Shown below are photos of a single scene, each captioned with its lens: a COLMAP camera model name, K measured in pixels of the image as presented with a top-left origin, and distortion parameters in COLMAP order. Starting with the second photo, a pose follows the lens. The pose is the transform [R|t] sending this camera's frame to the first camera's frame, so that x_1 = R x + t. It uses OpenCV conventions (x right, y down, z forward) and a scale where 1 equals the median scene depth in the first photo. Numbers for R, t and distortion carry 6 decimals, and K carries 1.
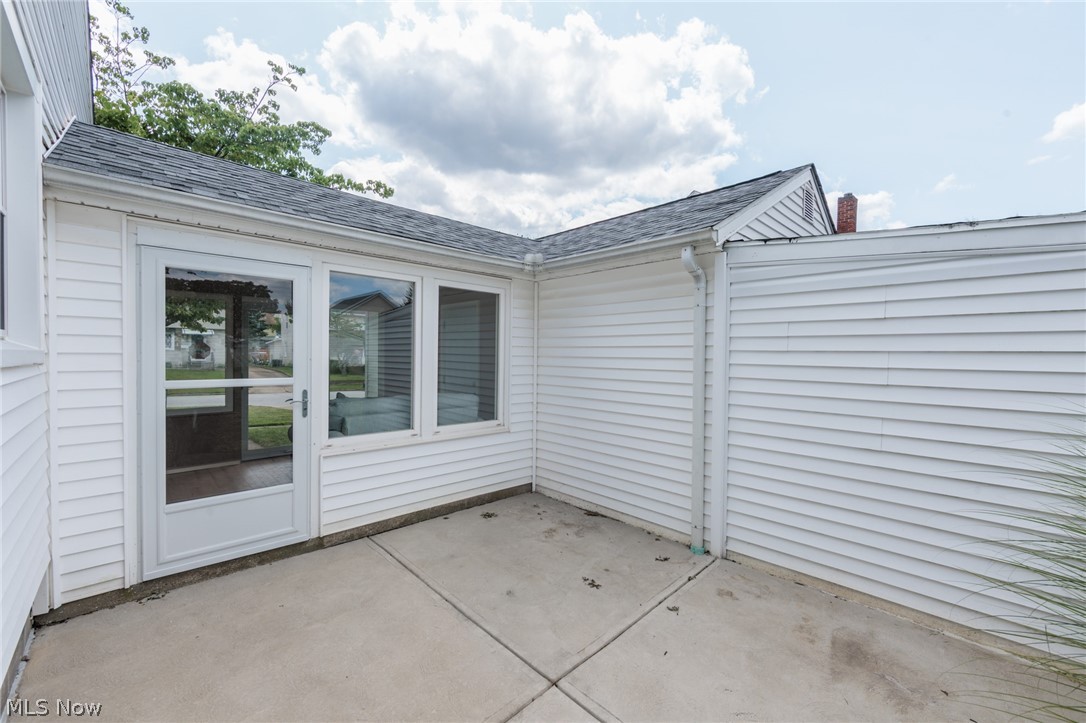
lens RADIAL K [[434.9, 0, 545.3], [0, 434.9, 361.5], [0, 0, 1]] dist [-0.003415, 0.000318]
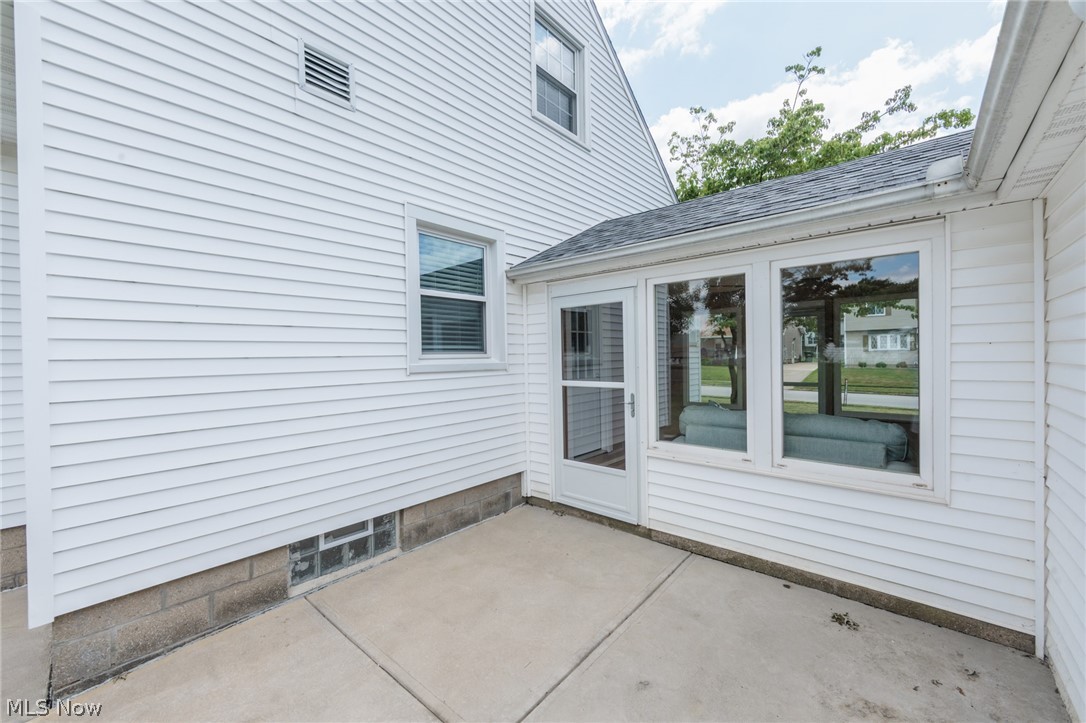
lens RADIAL K [[426.1, 0, 552.3], [0, 426.1, 360.4], [0, 0, 1]] dist [-0.001250, -0.000144]
pose [[0.093685, -0.001847, -0.995600, 0.499126], [0.002494, 0.999996, -0.001620, -0.019419], [0.995599, -0.002331, 0.093689, 0.609725]]
